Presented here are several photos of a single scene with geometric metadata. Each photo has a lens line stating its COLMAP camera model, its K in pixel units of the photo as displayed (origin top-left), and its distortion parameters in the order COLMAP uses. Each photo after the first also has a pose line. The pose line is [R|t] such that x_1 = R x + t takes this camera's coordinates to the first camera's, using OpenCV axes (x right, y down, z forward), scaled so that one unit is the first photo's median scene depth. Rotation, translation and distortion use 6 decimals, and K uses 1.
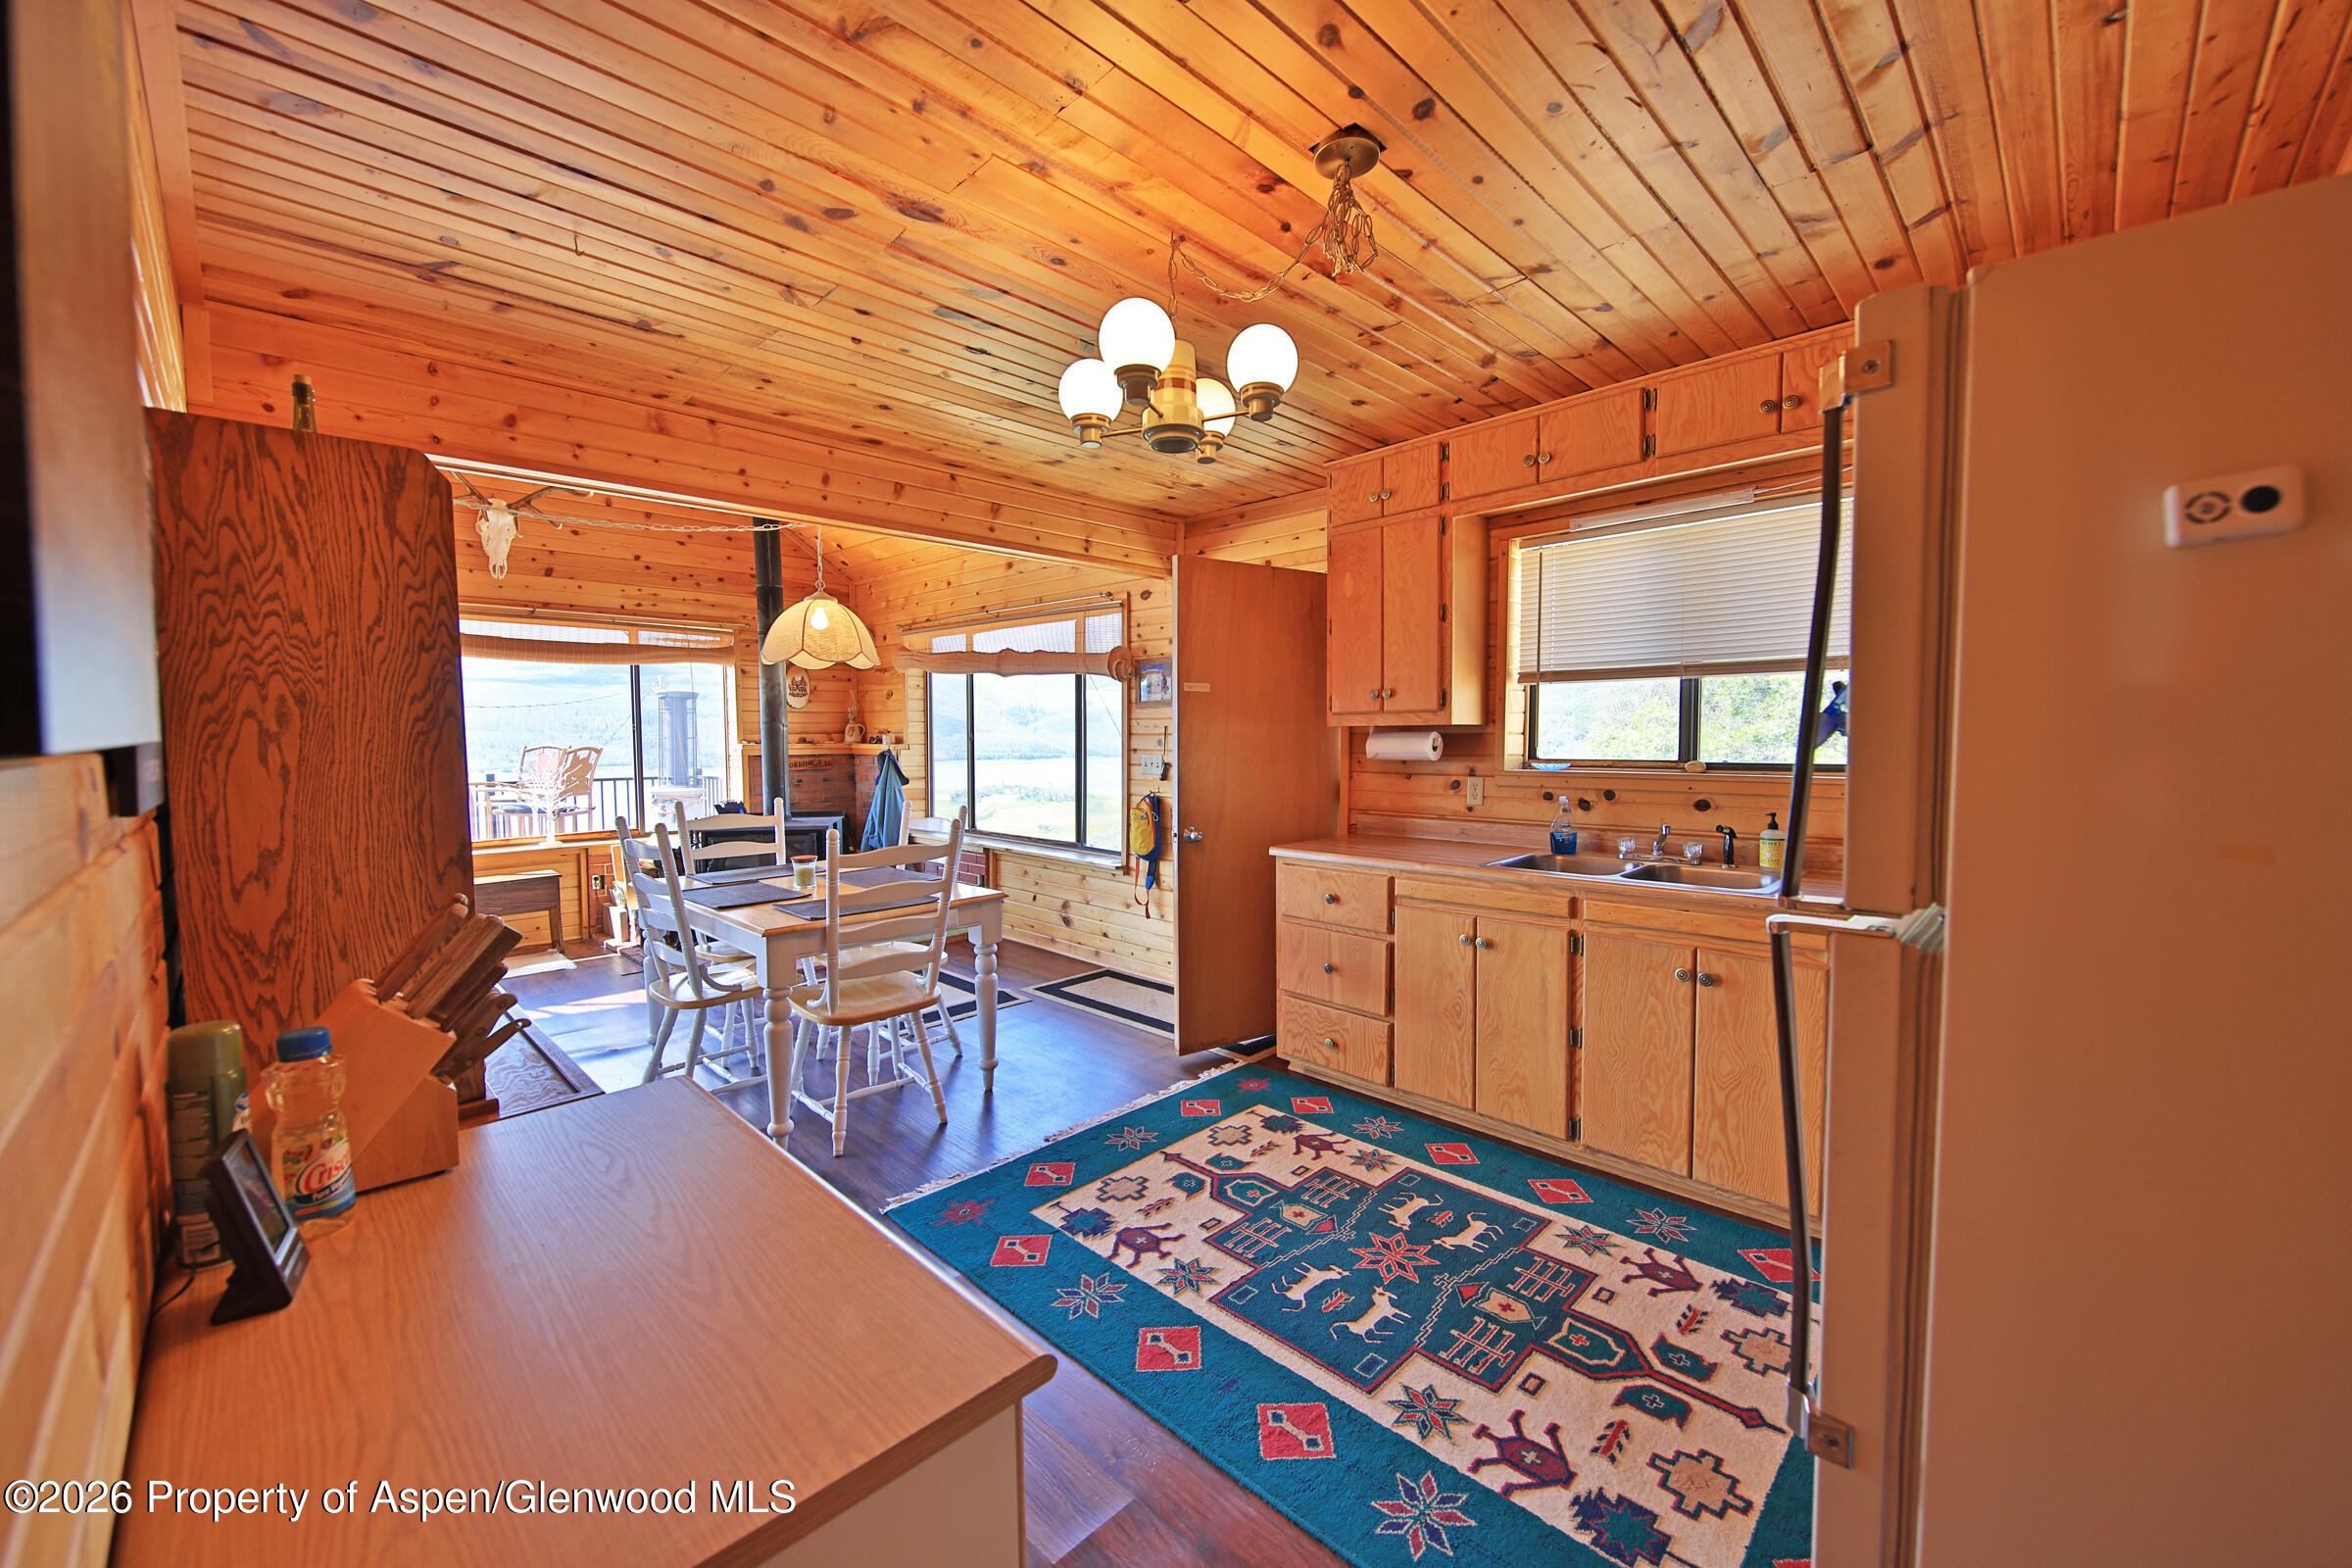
lens RADIAL K [[908.5, 0, 1193.1], [0, 908.5, 793.2], [0, 0, 1]] dist [0.007361, -0.003107]
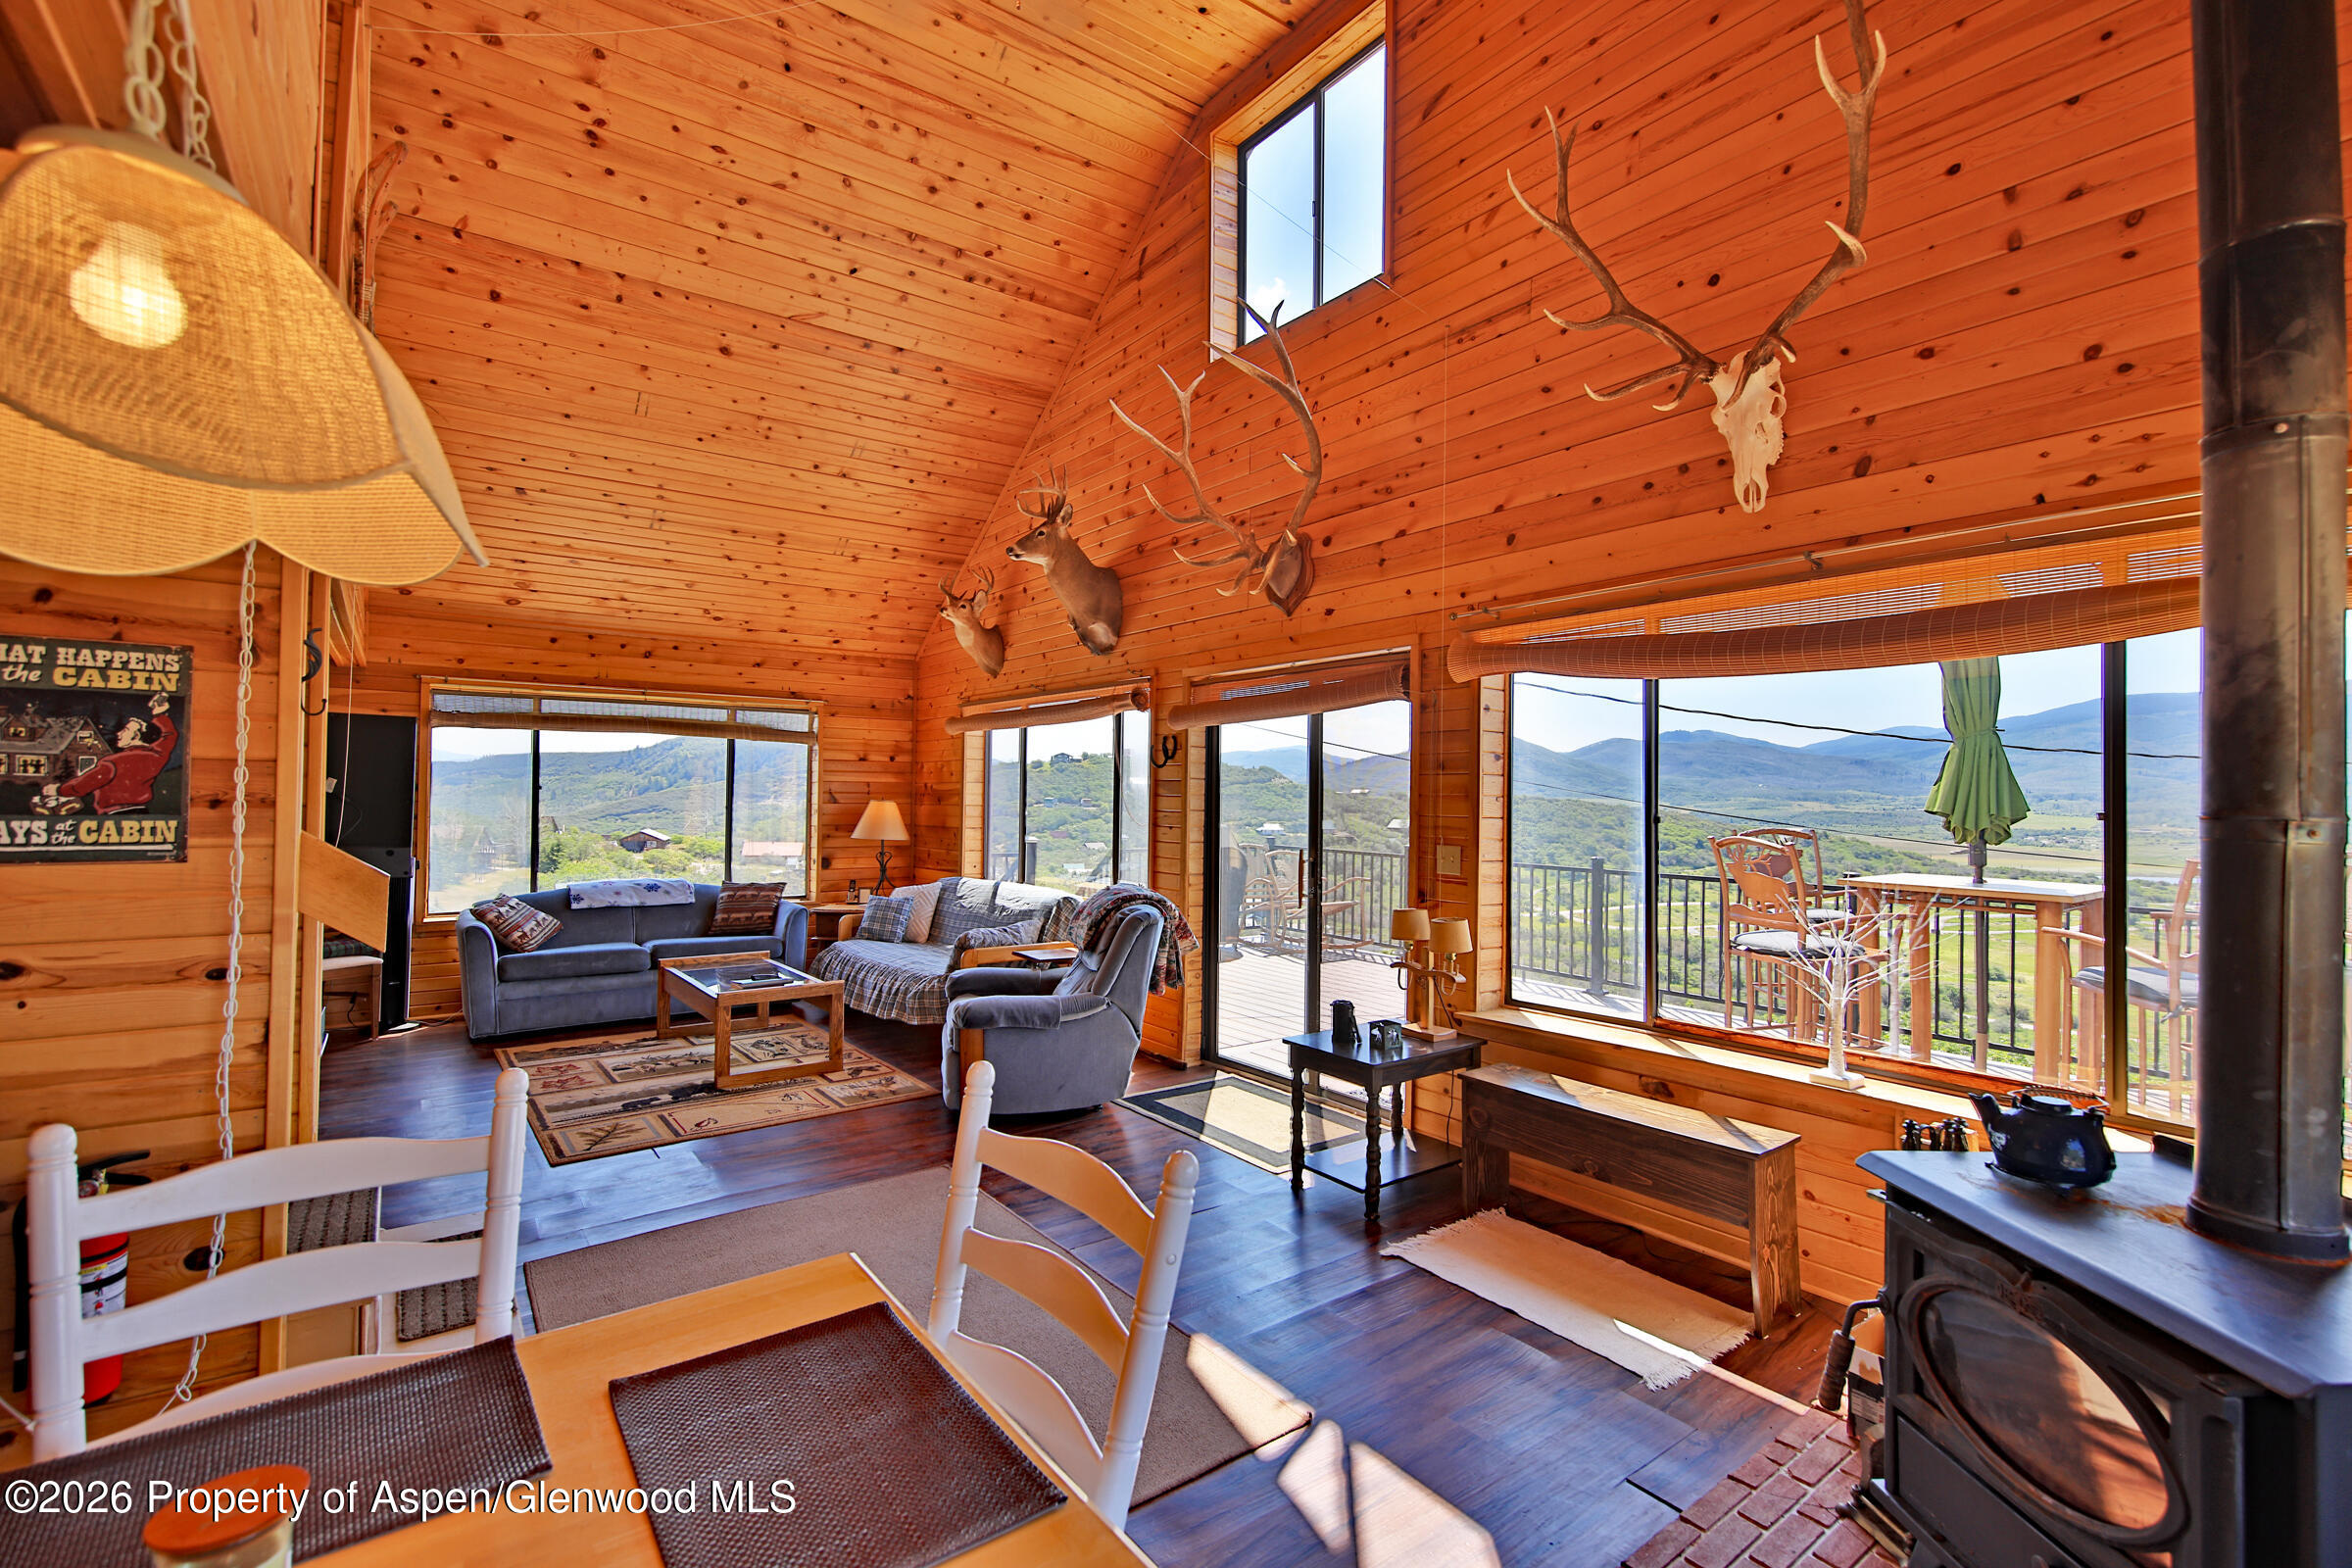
lens RADIAL K [[1063.7, 0, 1166.1], [0, 1063.7, 773.8], [0, 0, 1]] dist [0.019749, -0.007590]
pose [[-0.175527, -0.016827, -0.984331, -0.146298], [-0.075645, 0.997128, -0.003557, -0.071071], [0.981564, 0.073836, -0.176296, 0.837919]]
